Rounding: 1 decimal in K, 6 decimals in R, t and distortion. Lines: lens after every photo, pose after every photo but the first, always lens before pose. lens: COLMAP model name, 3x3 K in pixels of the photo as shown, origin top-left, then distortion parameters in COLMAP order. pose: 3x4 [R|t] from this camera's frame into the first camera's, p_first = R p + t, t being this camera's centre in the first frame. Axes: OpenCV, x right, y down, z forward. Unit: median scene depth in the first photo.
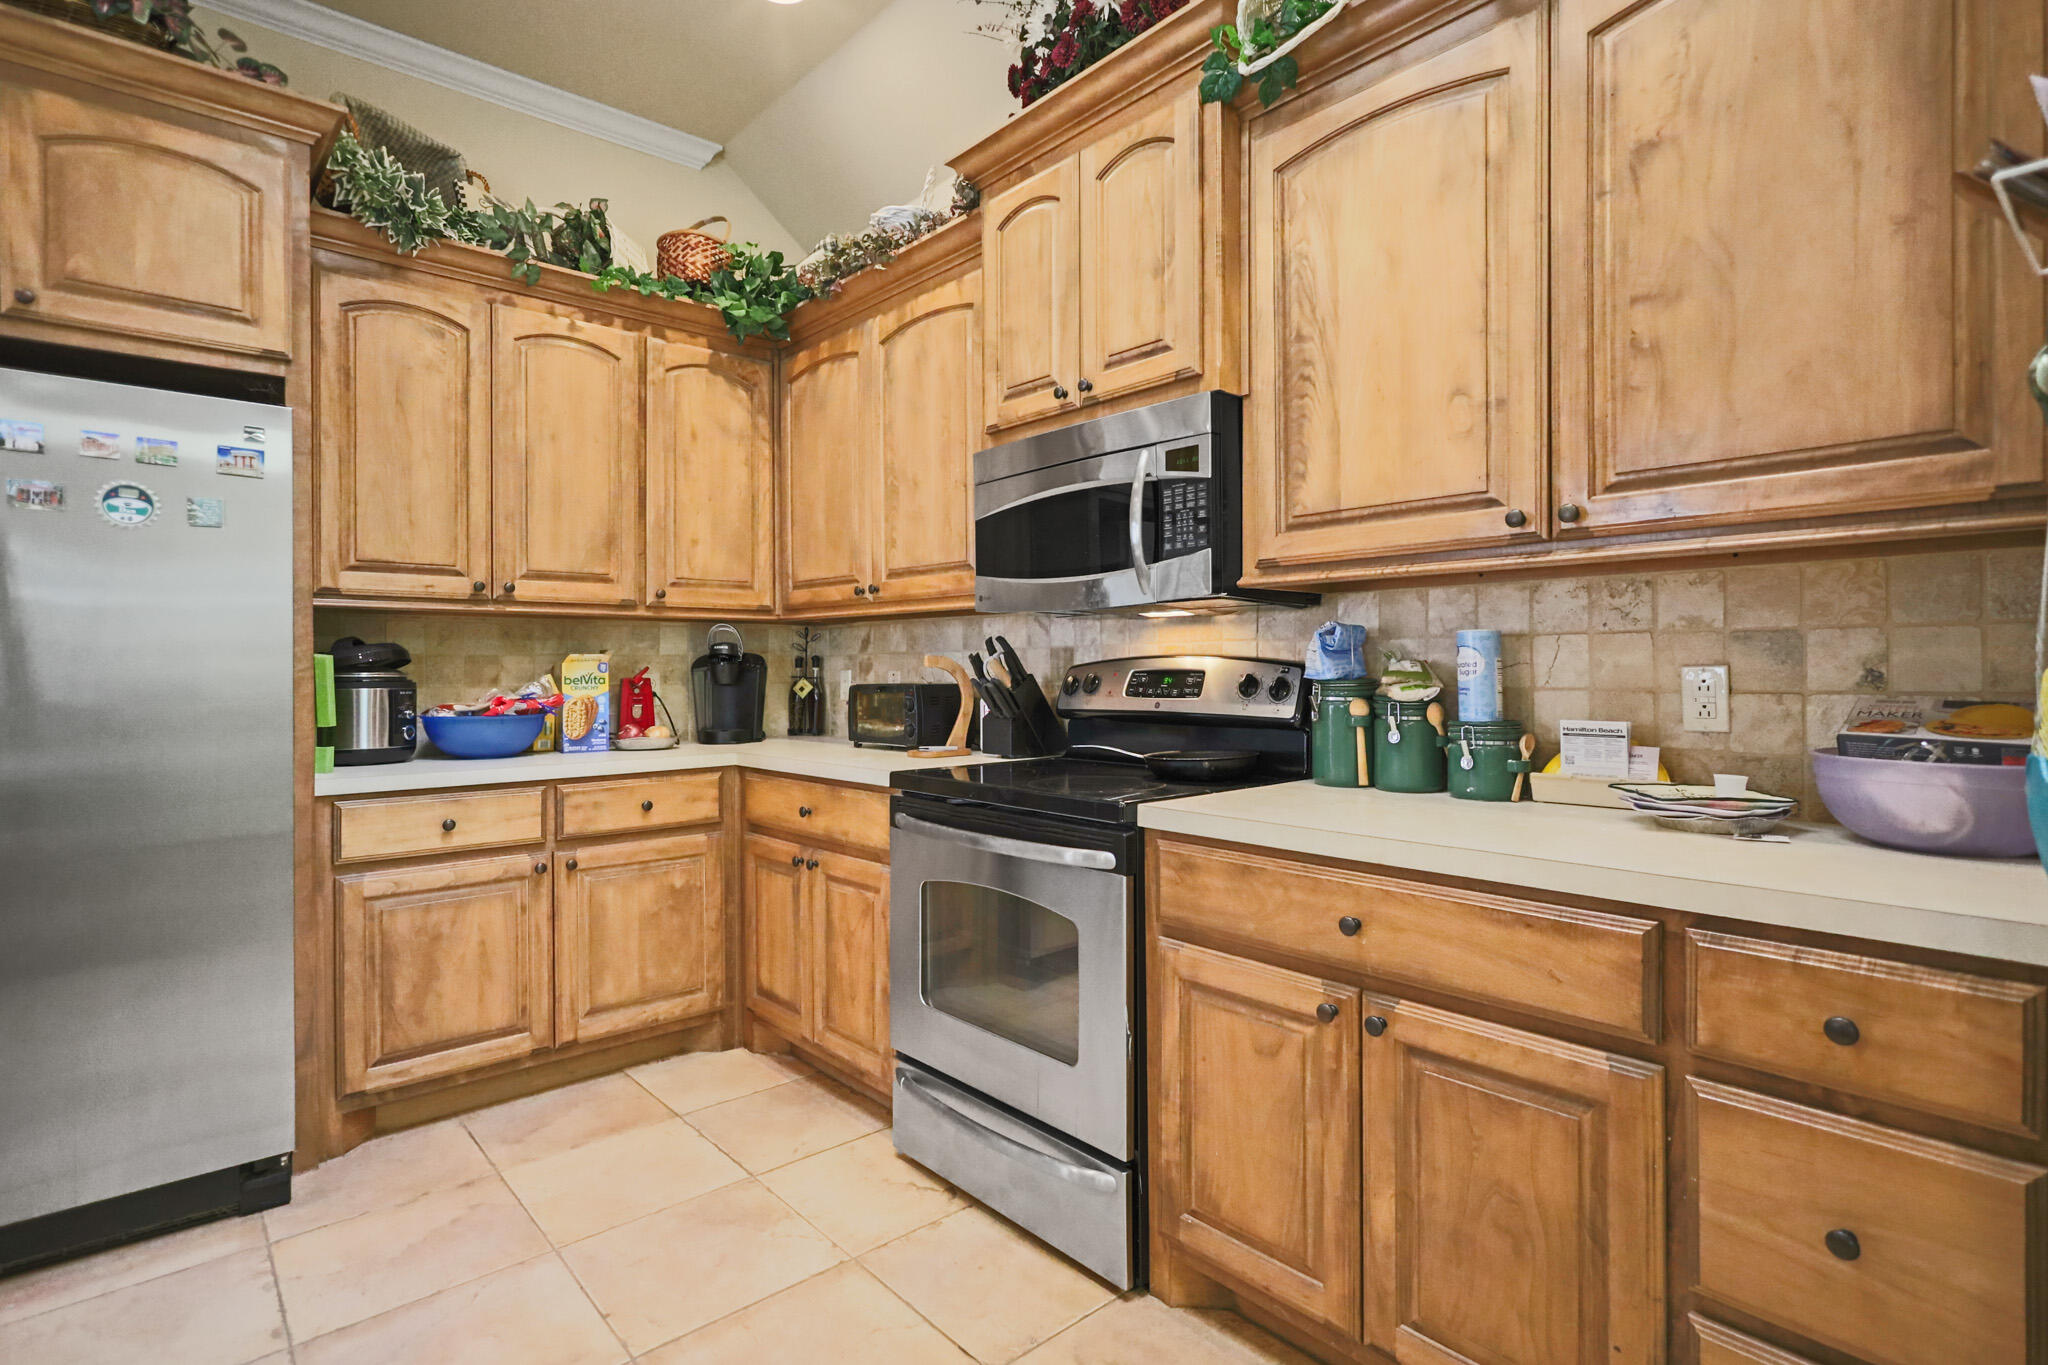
lens RADIAL K [[1020.0, 0, 988.7], [0, 1020.0, 664.4], [0, 0, 1]] dist [0.000498, 0.000390]
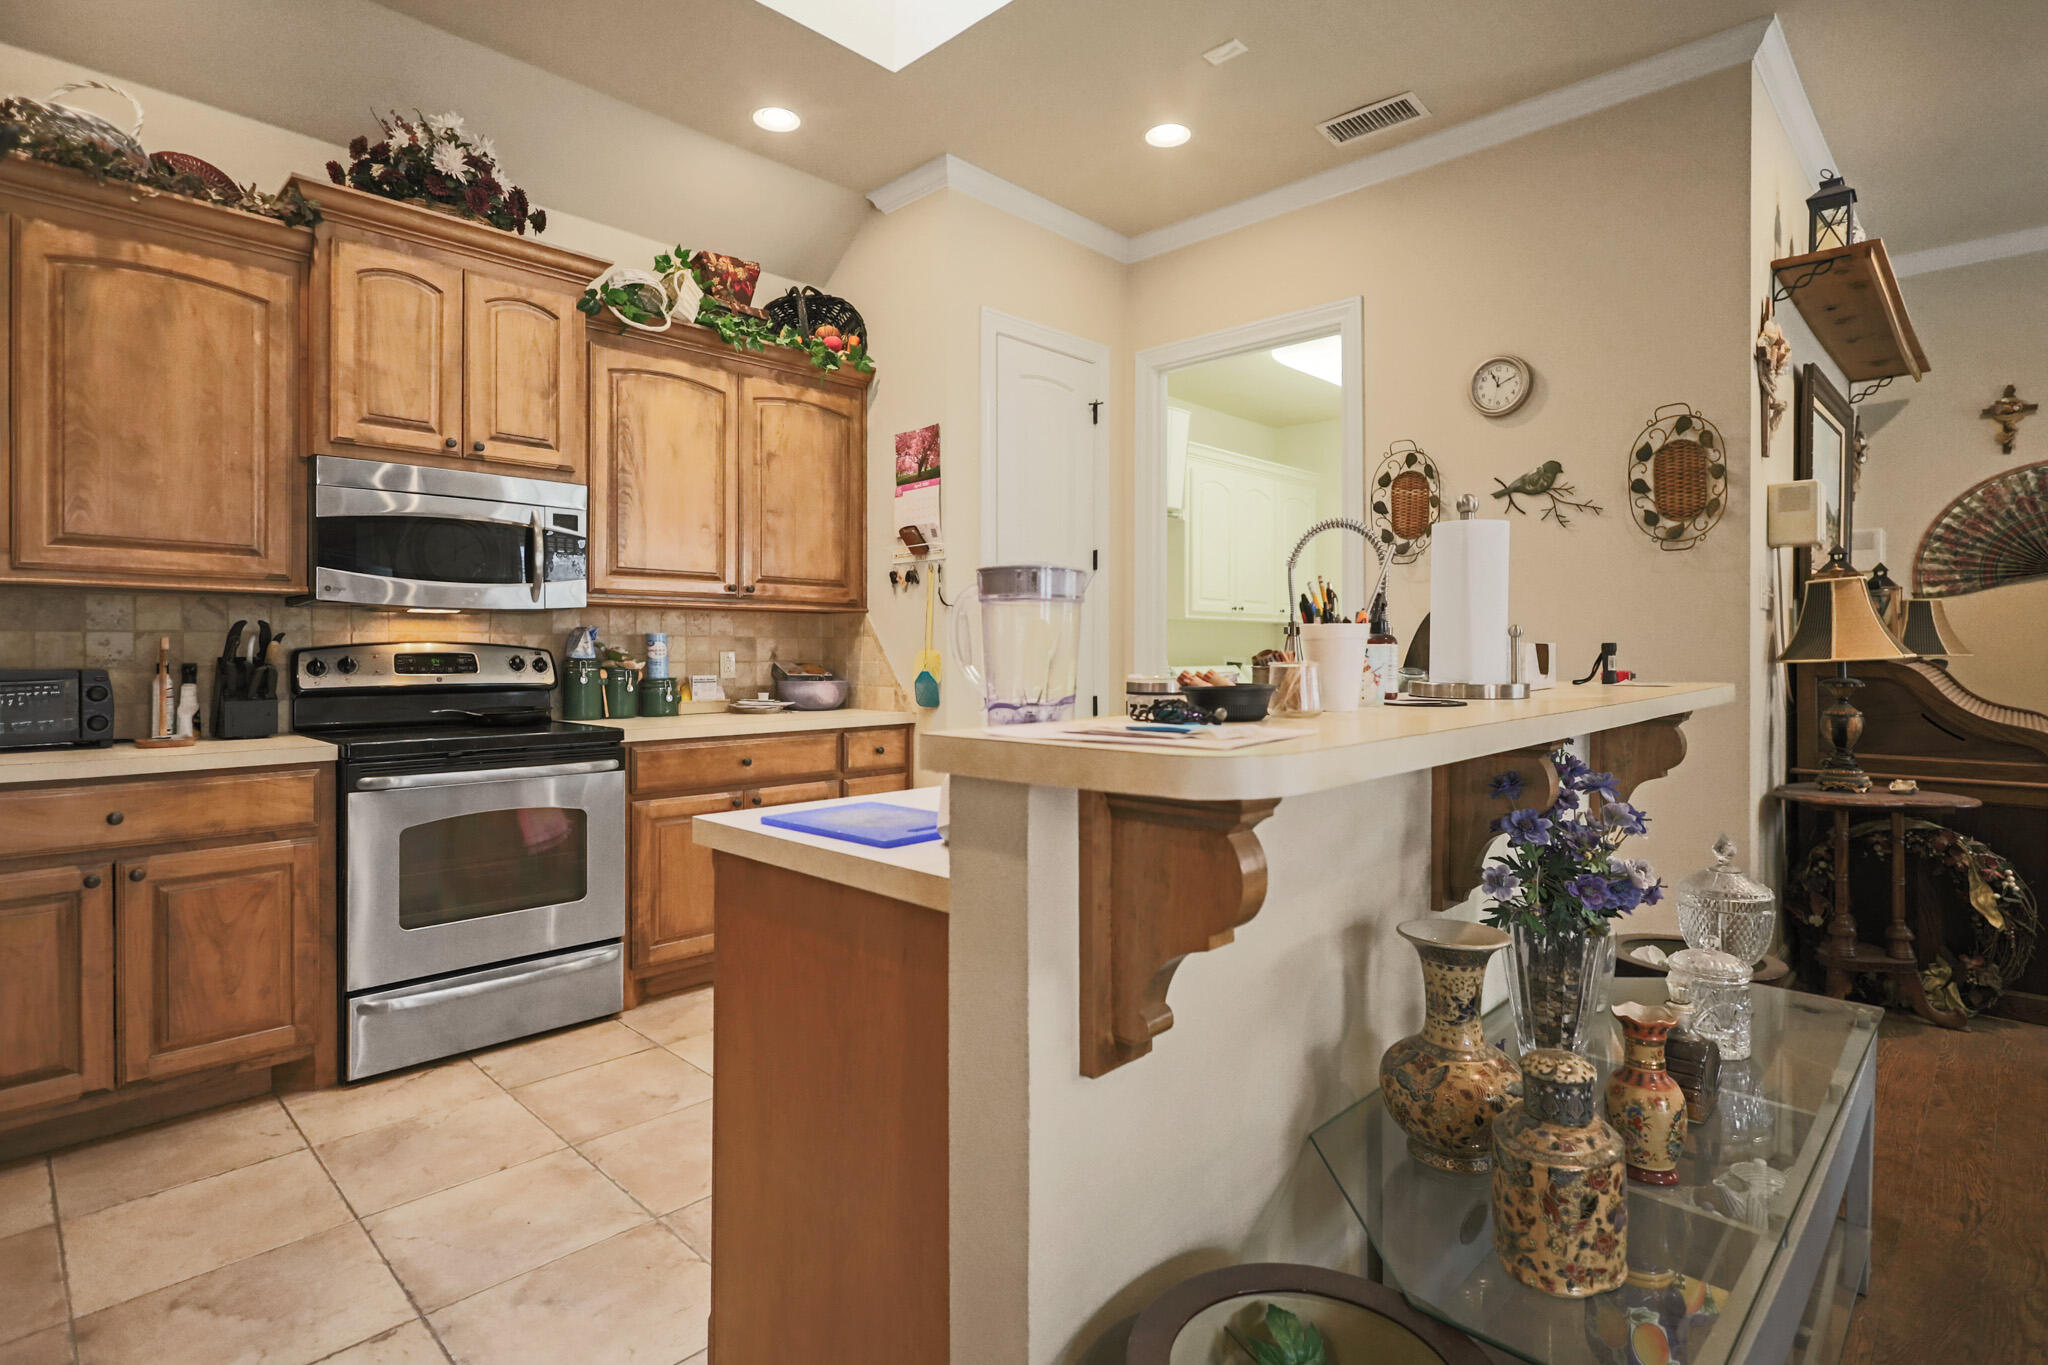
lens RADIAL K [[1020.0, 0, 1028.1], [0, 1020.0, 657.9], [0, 0, 1]] dist [0.000498, 0.000390]
pose [[-0.094979, -0.001199, 0.995479, -1.627540], [-0.001623, 0.999998, 0.001049, 0.012165], [-0.995478, -0.001516, -0.094981, 0.468284]]
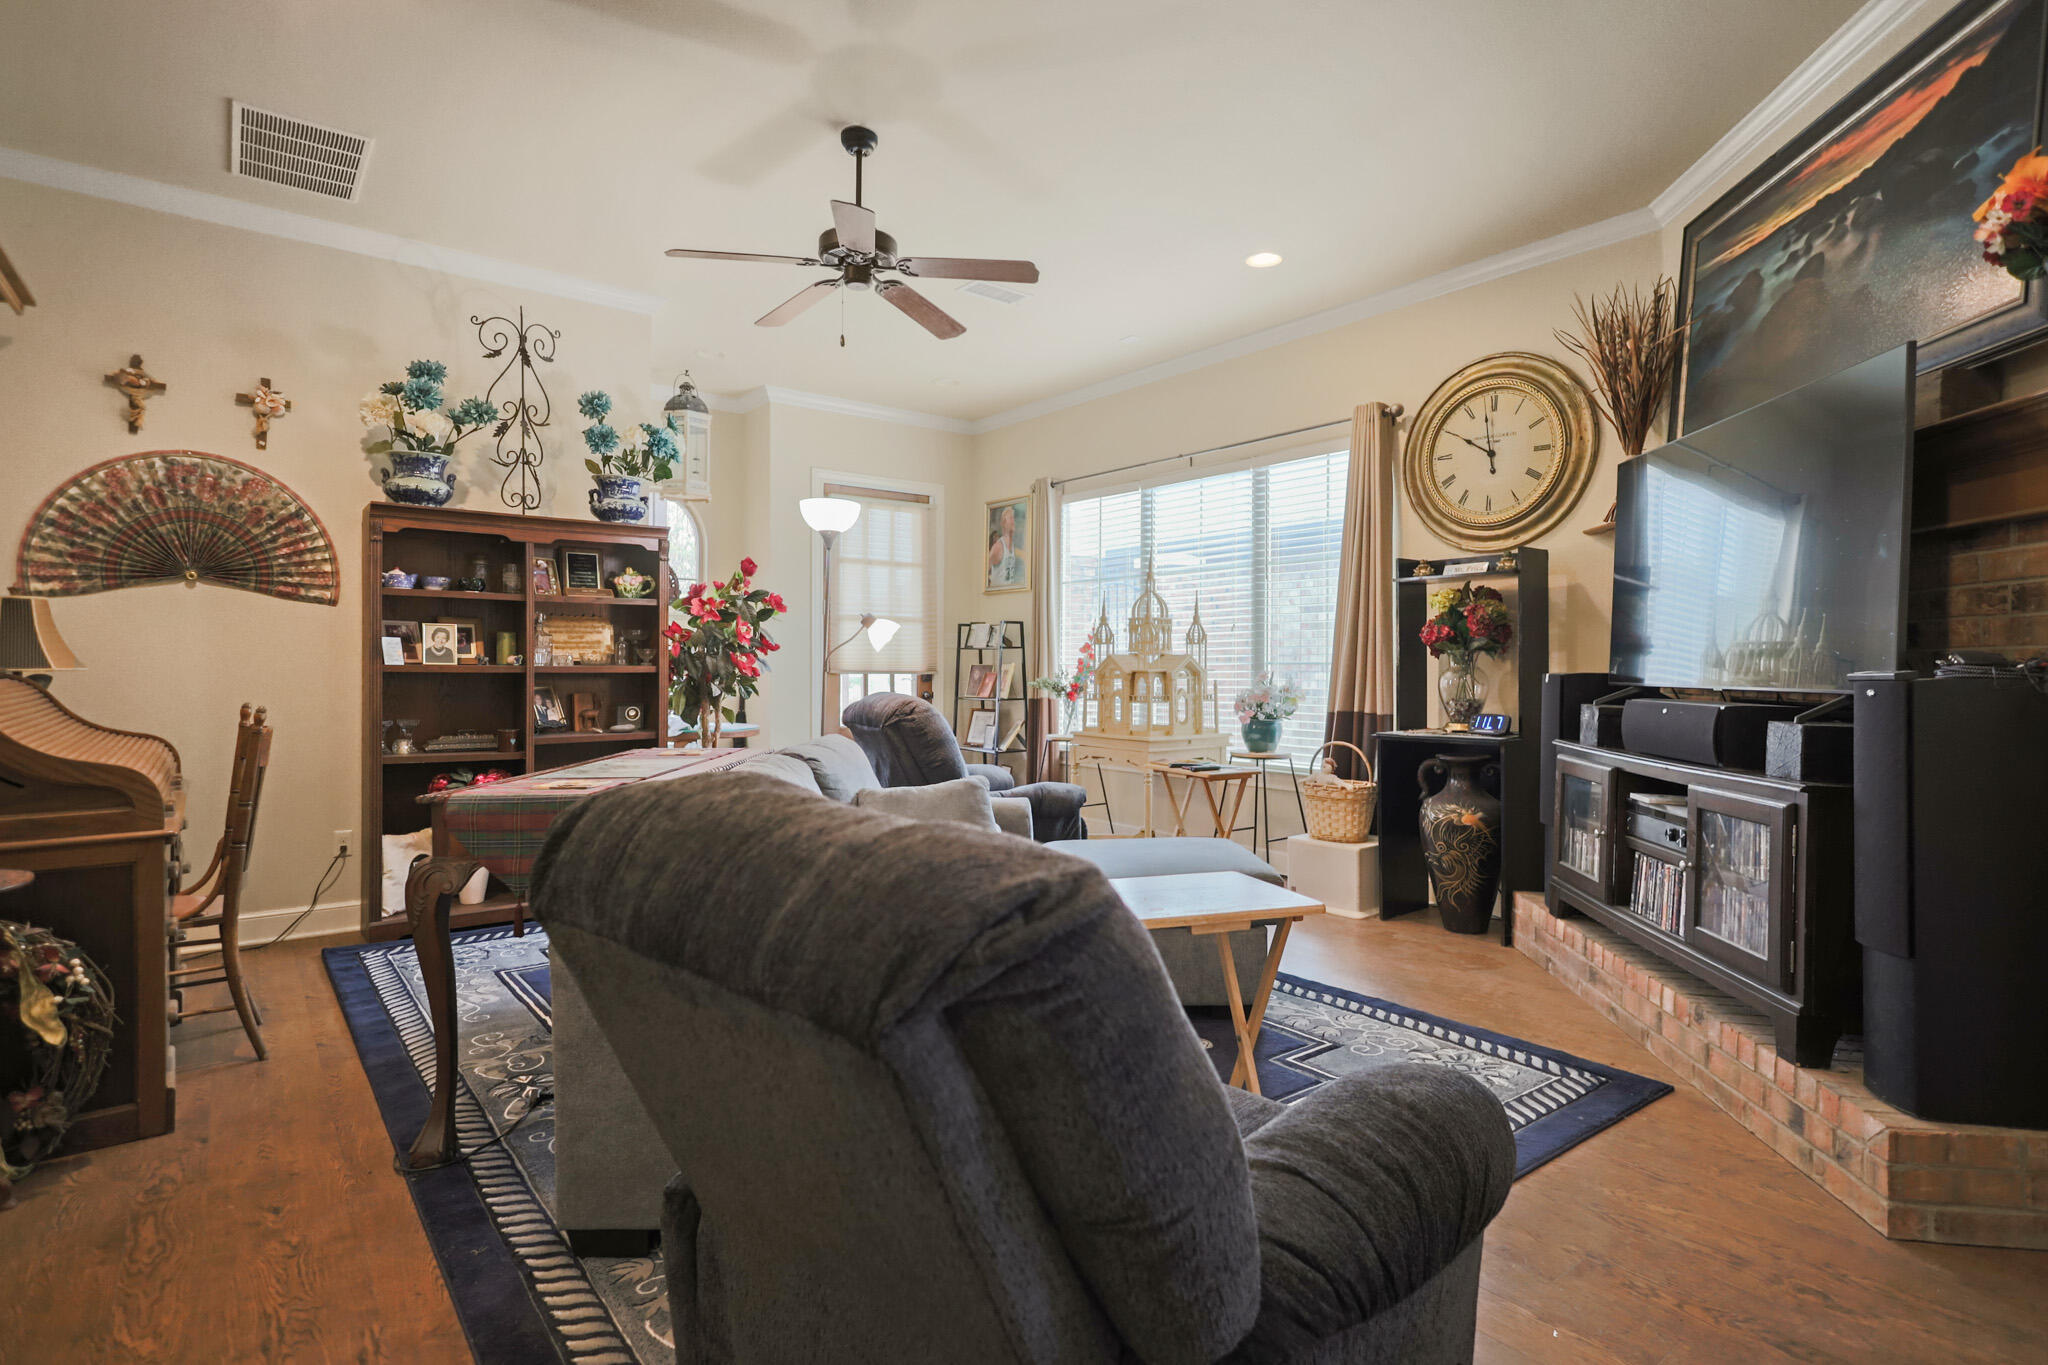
lens RADIAL K [[1020.0, 0, 1022.0], [0, 1020.0, 657.2], [0, 0, 1]] dist [0.000498, 0.000390]
pose [[-0.999064, 0.004926, 0.042981, -1.353311], [0.004512, 0.999942, -0.009741, 0.009372], [-0.043026, -0.009538, -0.999028, -0.037348]]
